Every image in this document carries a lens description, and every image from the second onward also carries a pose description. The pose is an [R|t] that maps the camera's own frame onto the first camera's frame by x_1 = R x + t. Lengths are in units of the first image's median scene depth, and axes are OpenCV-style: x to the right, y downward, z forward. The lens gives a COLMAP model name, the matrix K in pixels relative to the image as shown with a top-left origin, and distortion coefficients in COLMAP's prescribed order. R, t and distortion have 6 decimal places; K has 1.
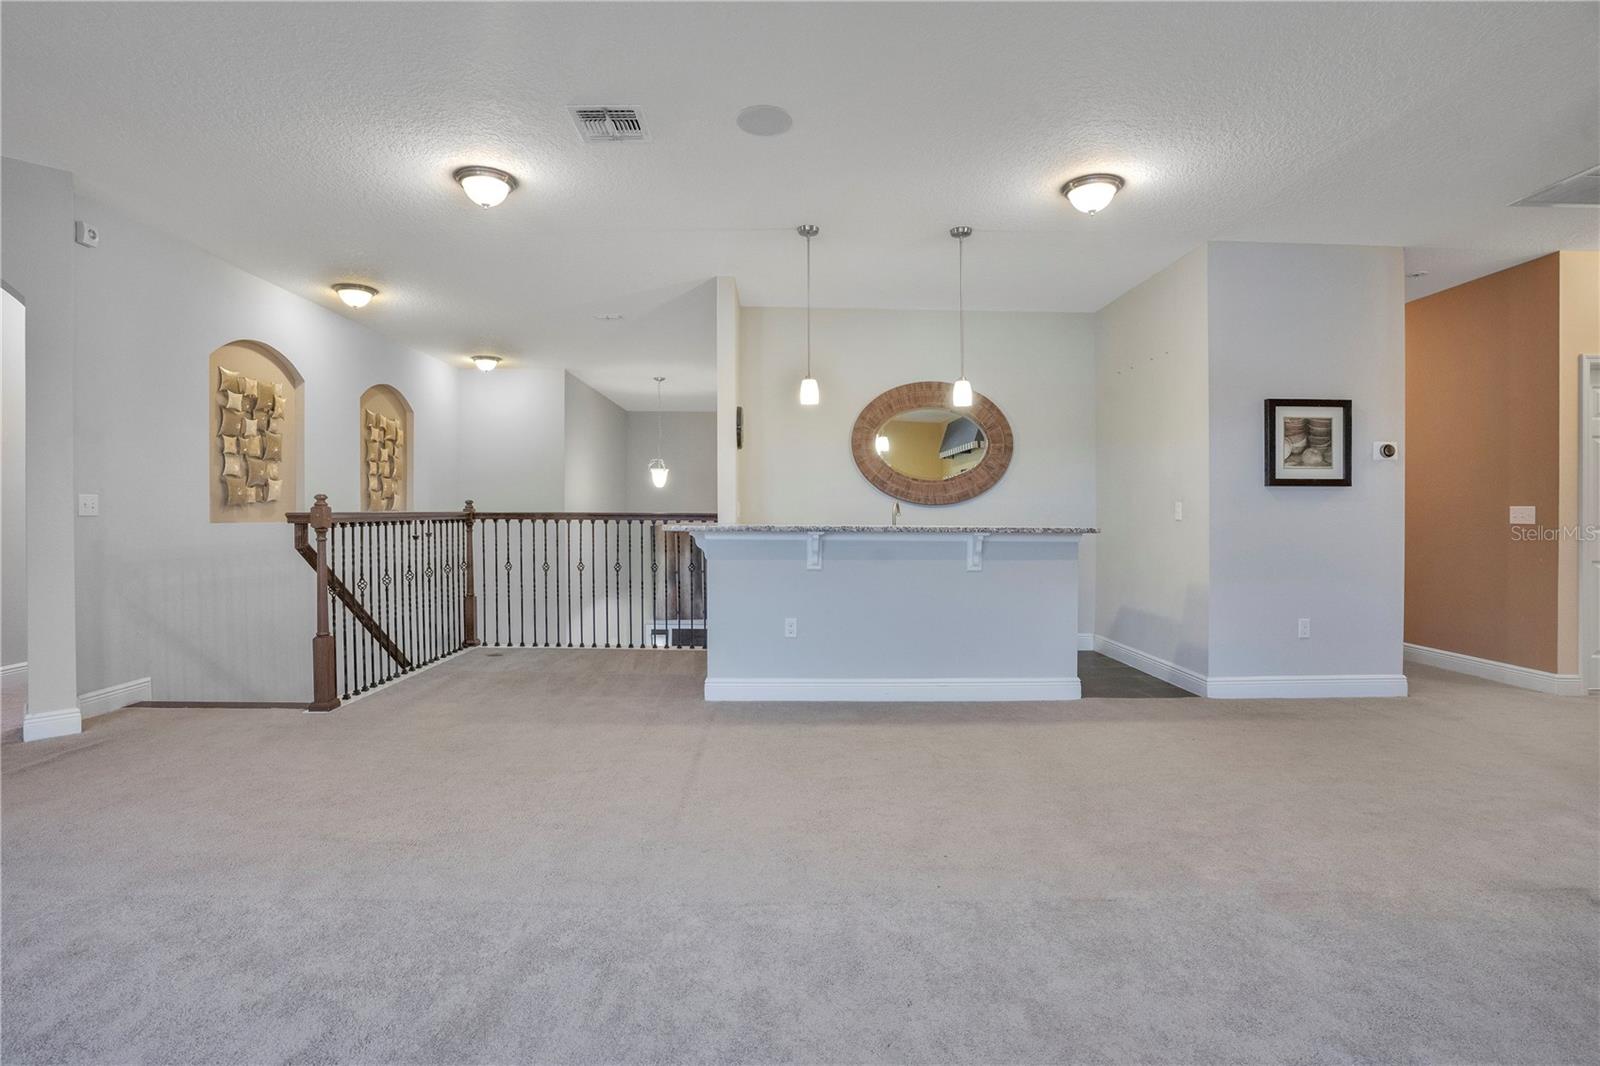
lens RADIAL K [[754.1, 0, 800.0], [0, 754.1, 533.0], [0, 0, 1]] dist [-0.065789, 0.023988]
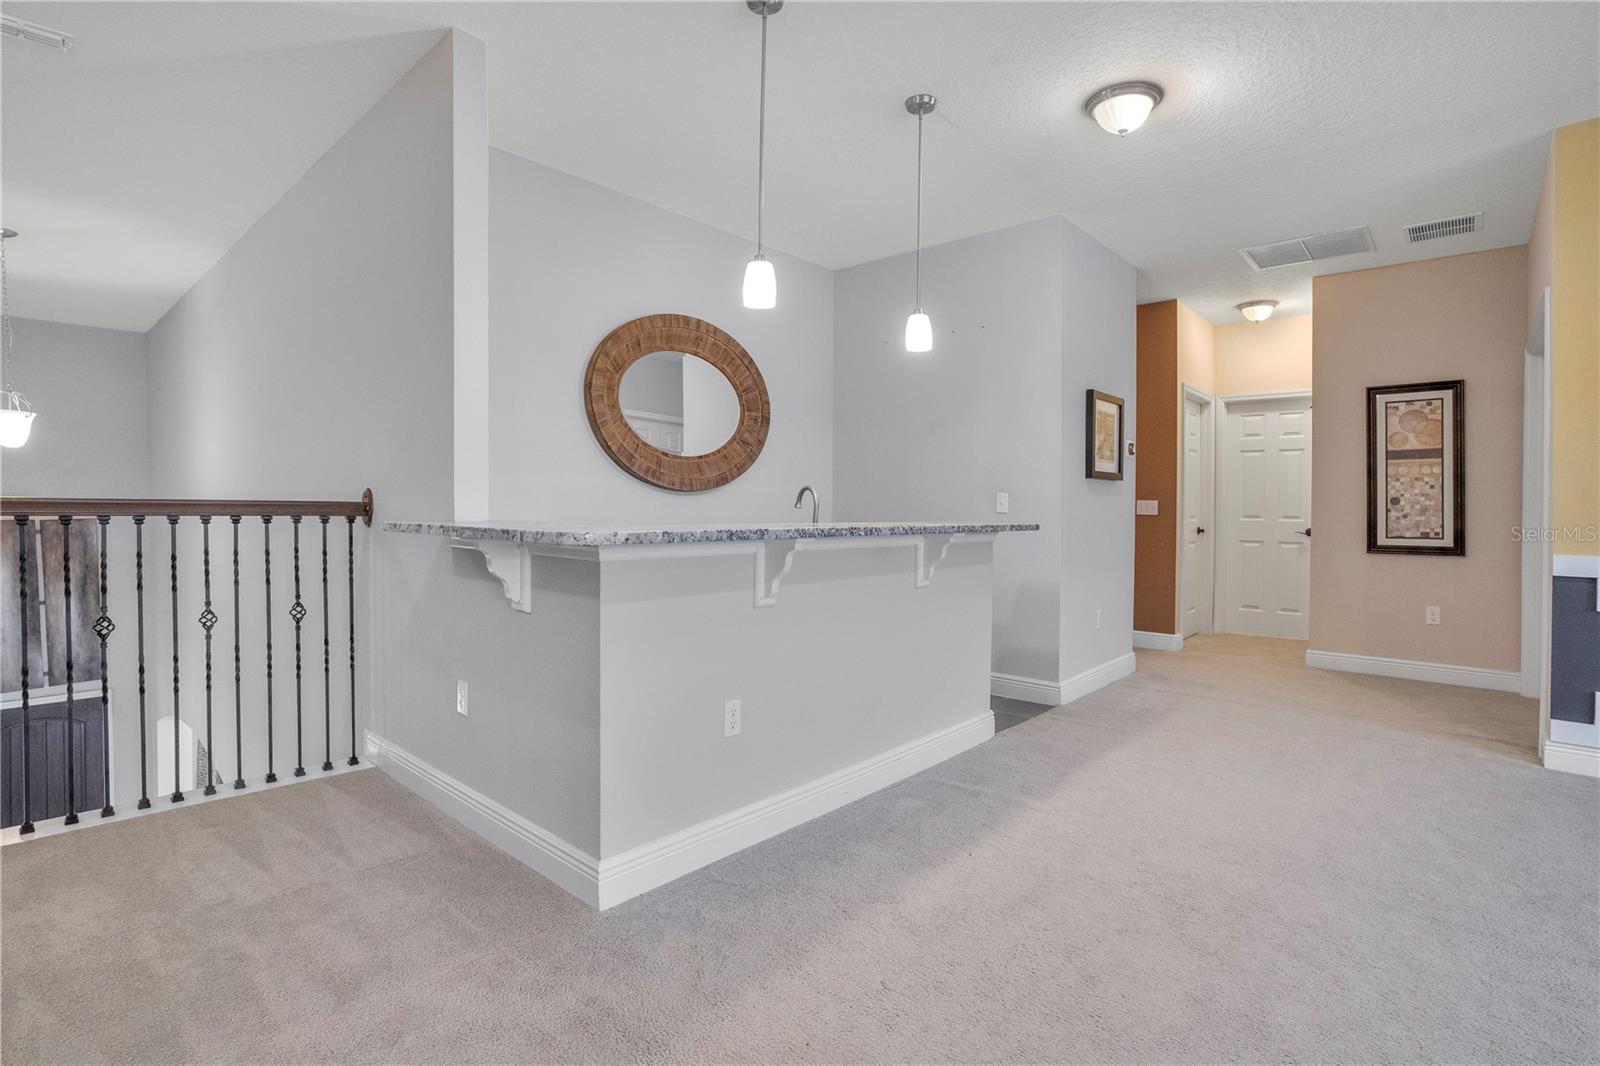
lens RADIAL K [[767.4, 0, 799.2], [0, 767.4, 506.5], [0, 0, 1]] dist [-0.075398, 0.025092]
pose [[0.689074, 0.002610, 0.724686, -0.344760], [0.010818, 0.999845, -0.013887, -0.015035], [-0.724610, 0.017409, 0.688939, 0.549953]]
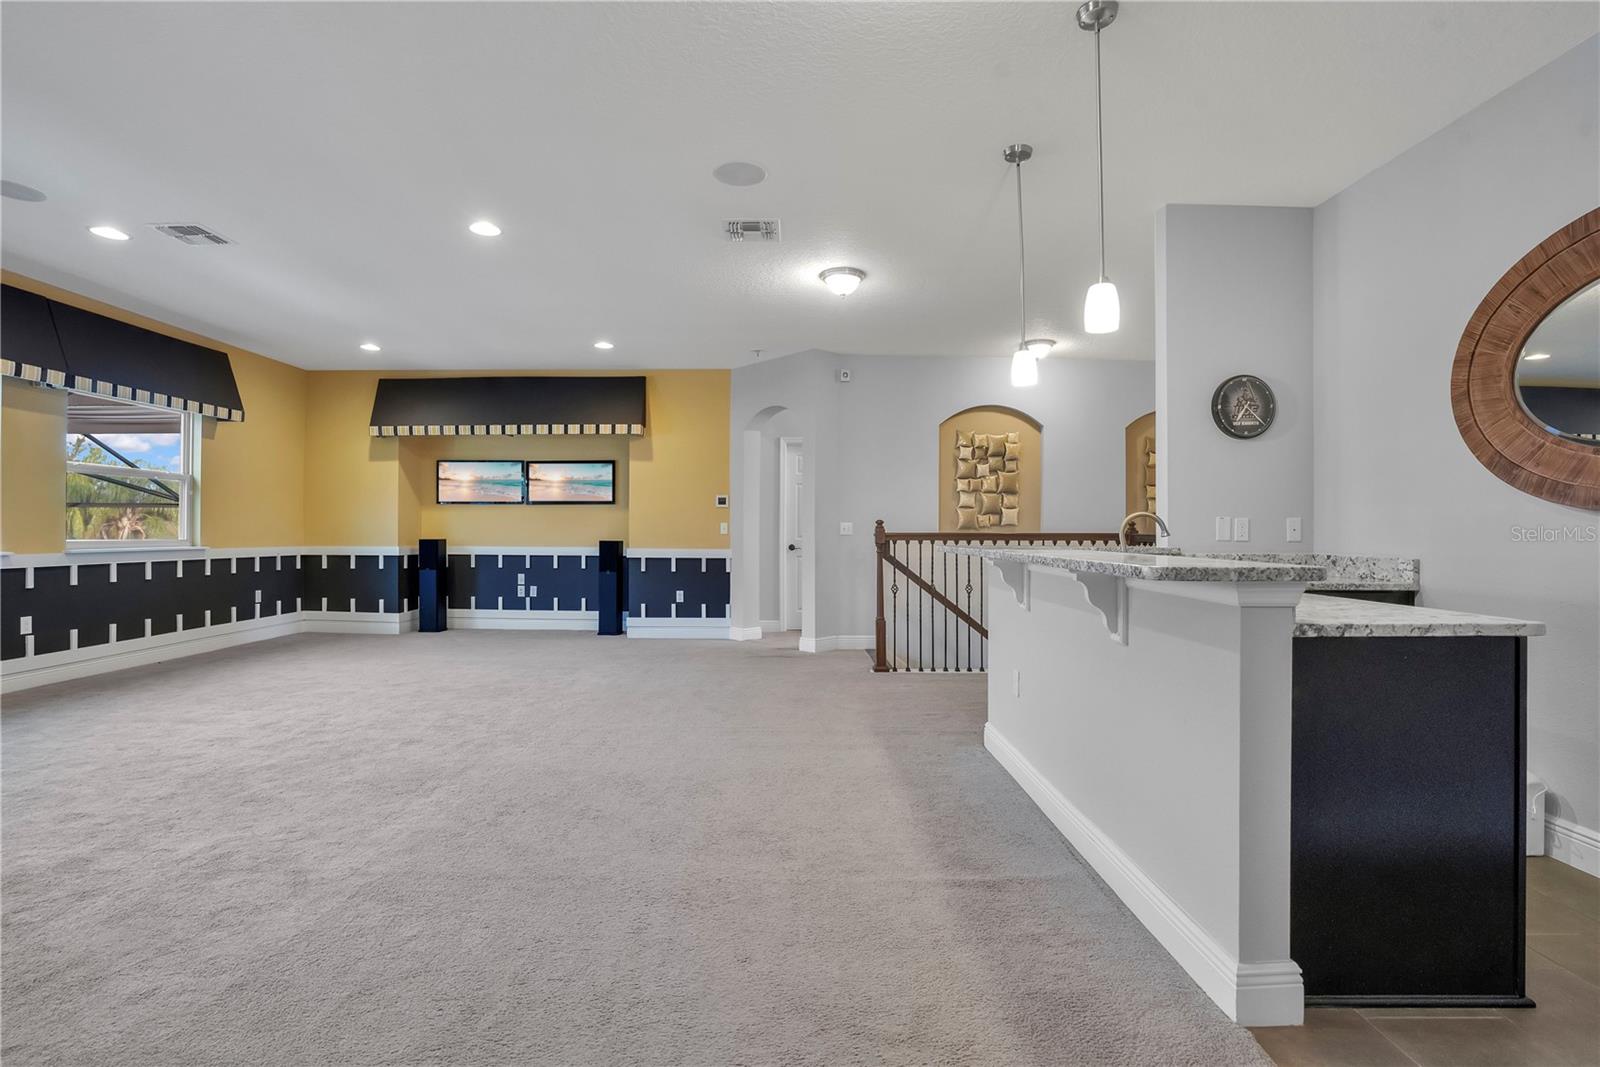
lens RADIAL K [[754.1, 0, 800.0], [0, 754.1, 533.5], [0, 0, 1]] dist [-0.065789, 0.023988]
pose [[0.023995, -0.003199, -0.999707, 0.696735], [-0.026082, 0.999653, -0.003825, -0.014898], [0.999372, 0.026166, 0.023903, 0.703497]]
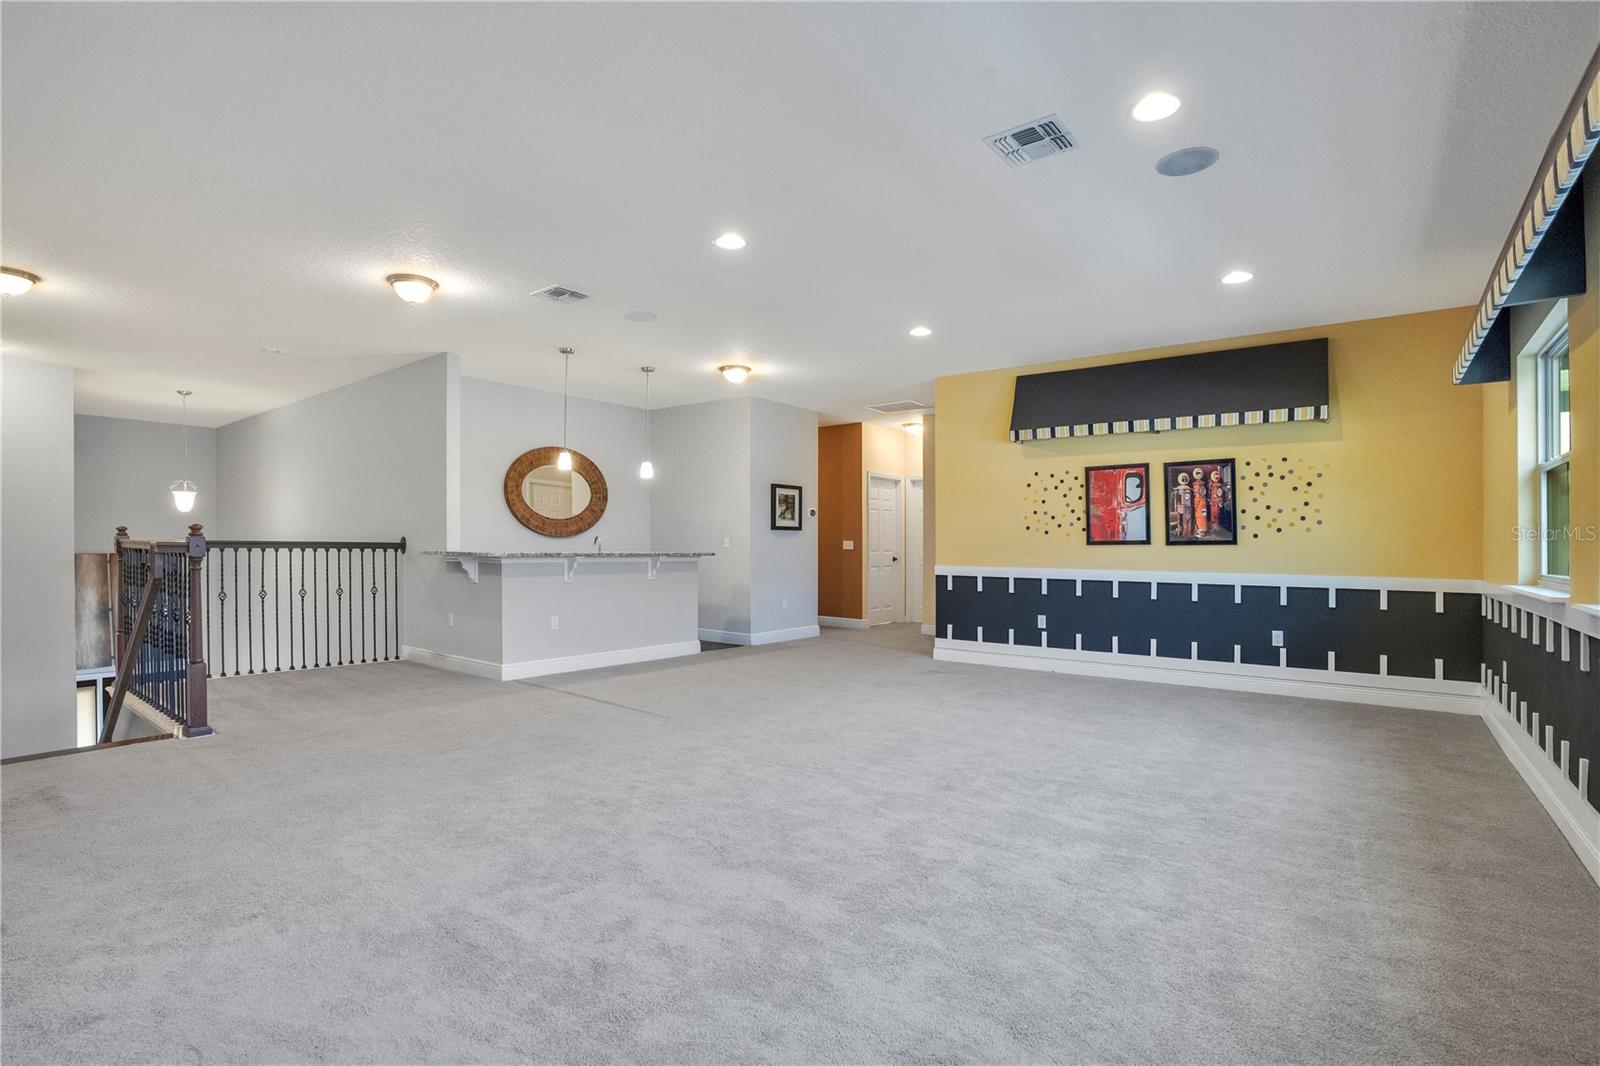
lens RADIAL K [[744.5, 0, 810.0], [0, 744.5, 543.4], [0, 0, 1]] dist [-0.098063, 0.053386]
pose [[0.620151, 0.002523, 0.784479, -0.754287], [0.012814, 0.999829, -0.013346, -0.001891], [-0.784378, 0.018328, 0.620012, -0.239883]]
